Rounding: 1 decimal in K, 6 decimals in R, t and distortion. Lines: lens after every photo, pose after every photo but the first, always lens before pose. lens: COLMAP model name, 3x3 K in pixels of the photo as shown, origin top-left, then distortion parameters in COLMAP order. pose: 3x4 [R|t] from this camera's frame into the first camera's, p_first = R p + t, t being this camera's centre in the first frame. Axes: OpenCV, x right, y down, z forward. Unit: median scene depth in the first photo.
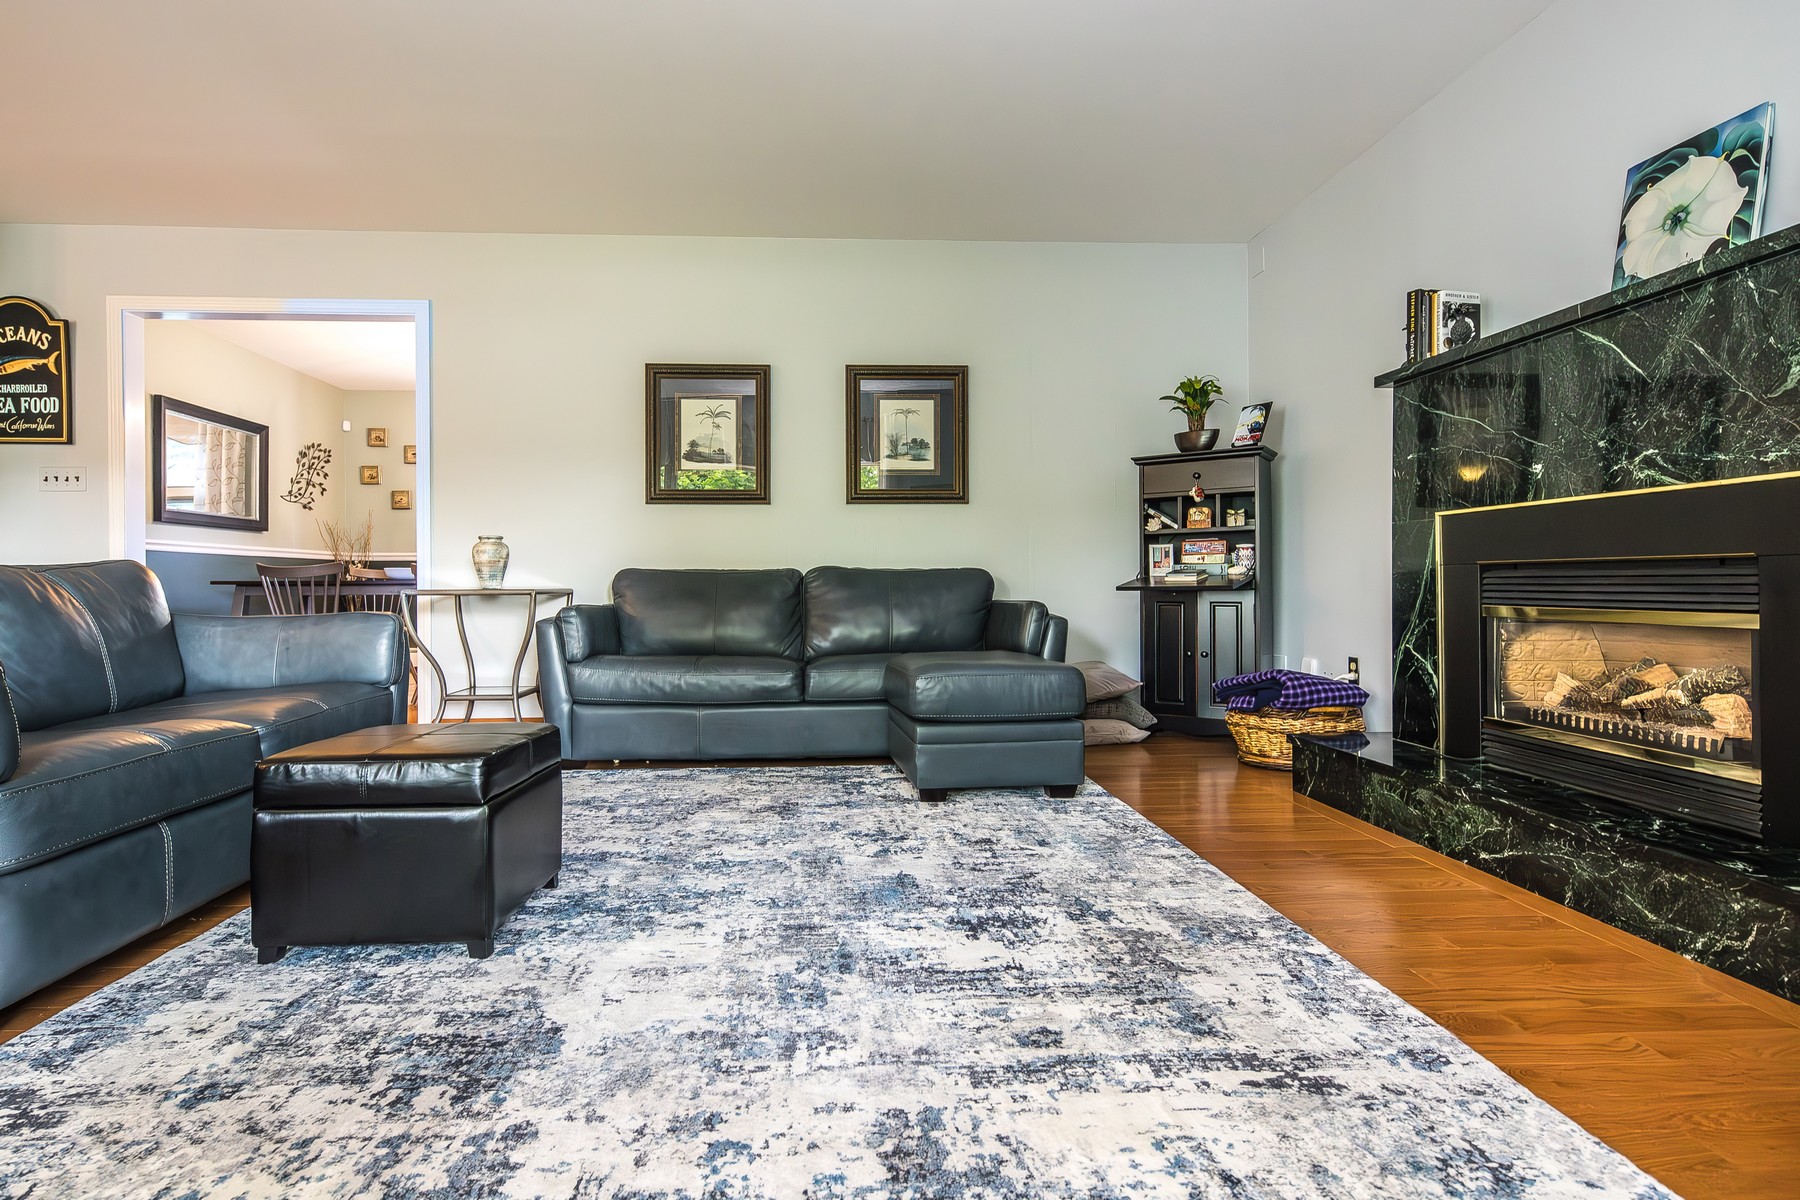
lens RADIAL K [[893.7, 0, 881.9], [0, 893.7, 590.4], [0, 0, 1]] dist [0.004654, -0.000625]
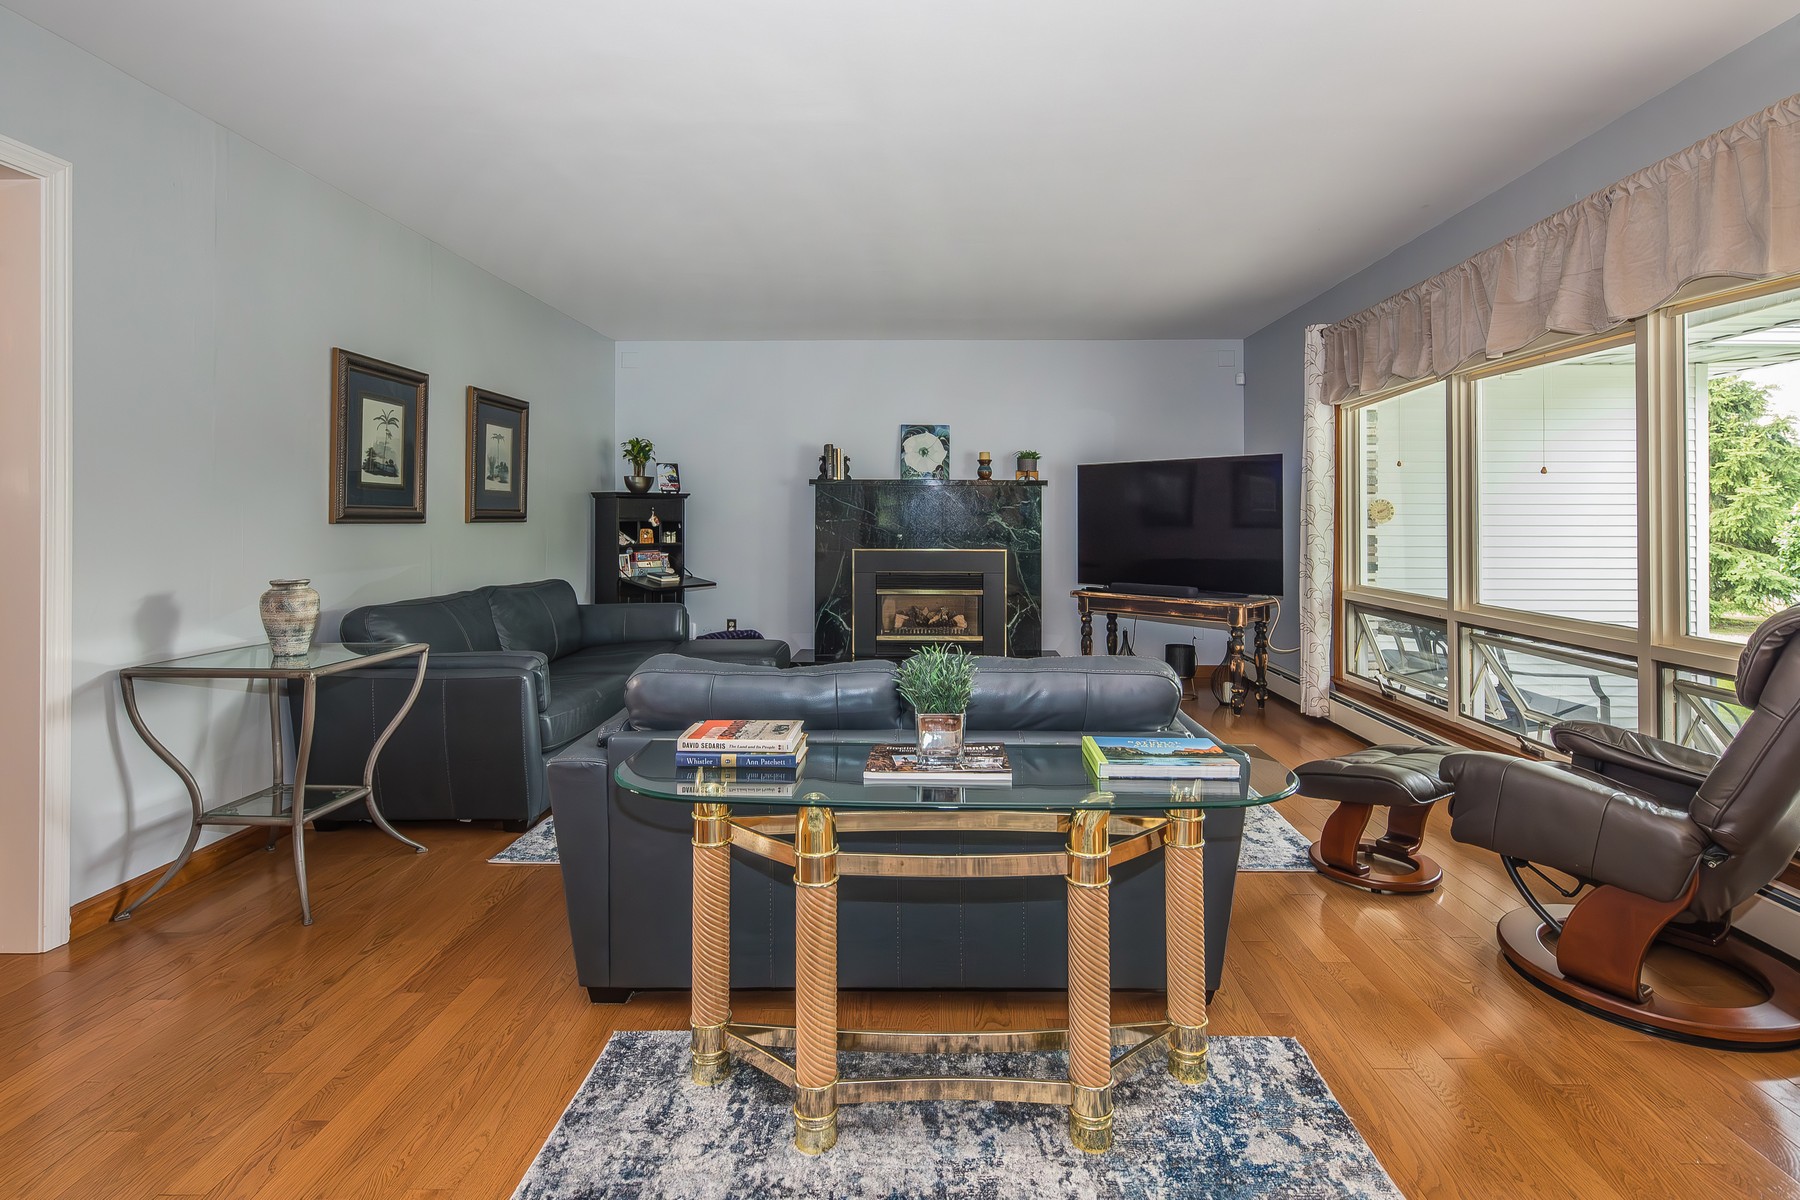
lens RADIAL K [[893.7, 0, 917.8], [0, 893.7, 511.9], [0, 0, 1]] dist [0.004654, -0.000625]
pose [[0.069932, 0.012133, 0.997478, -1.093237], [0.000565, 0.999925, -0.012202, -0.104031], [-0.997552, 0.001416, 0.069920, 0.456049]]
